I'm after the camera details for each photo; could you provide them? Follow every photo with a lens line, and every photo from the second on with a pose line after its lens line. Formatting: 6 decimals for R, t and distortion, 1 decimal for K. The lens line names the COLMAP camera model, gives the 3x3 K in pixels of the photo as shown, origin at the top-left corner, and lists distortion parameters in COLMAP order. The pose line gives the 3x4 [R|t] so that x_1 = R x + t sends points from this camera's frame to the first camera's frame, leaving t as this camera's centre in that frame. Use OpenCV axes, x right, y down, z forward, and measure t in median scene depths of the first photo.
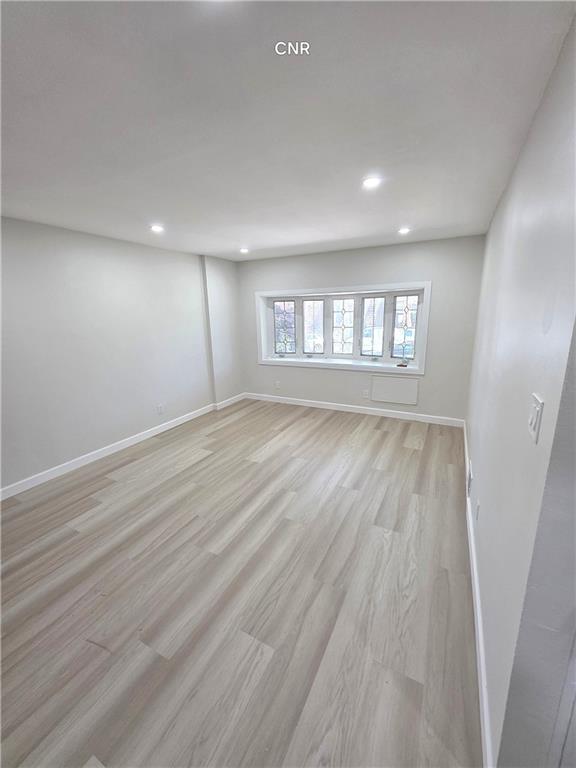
lens RADIAL K [[307.8, 0, 284.9], [0, 307.8, 383.3], [0, 0, 1]] dist [0.005756, -0.000983]
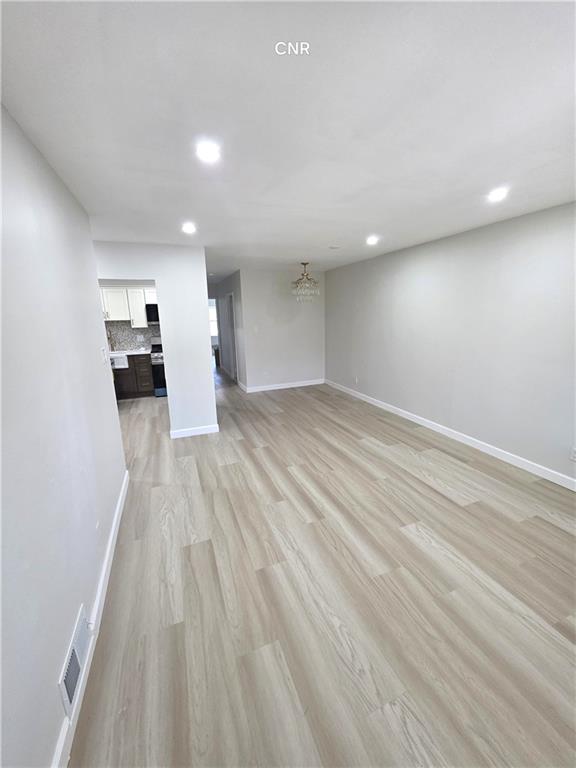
lens RADIAL K [[307.8, 0, 287.8], [0, 307.8, 382.5], [0, 0, 1]] dist [0.005756, -0.000983]
pose [[-0.647455, 0.205848, -0.733777, 0.601557], [-0.139481, 0.914561, 0.379636, -0.305169], [0.749231, 0.348145, -0.563425, 1.273089]]
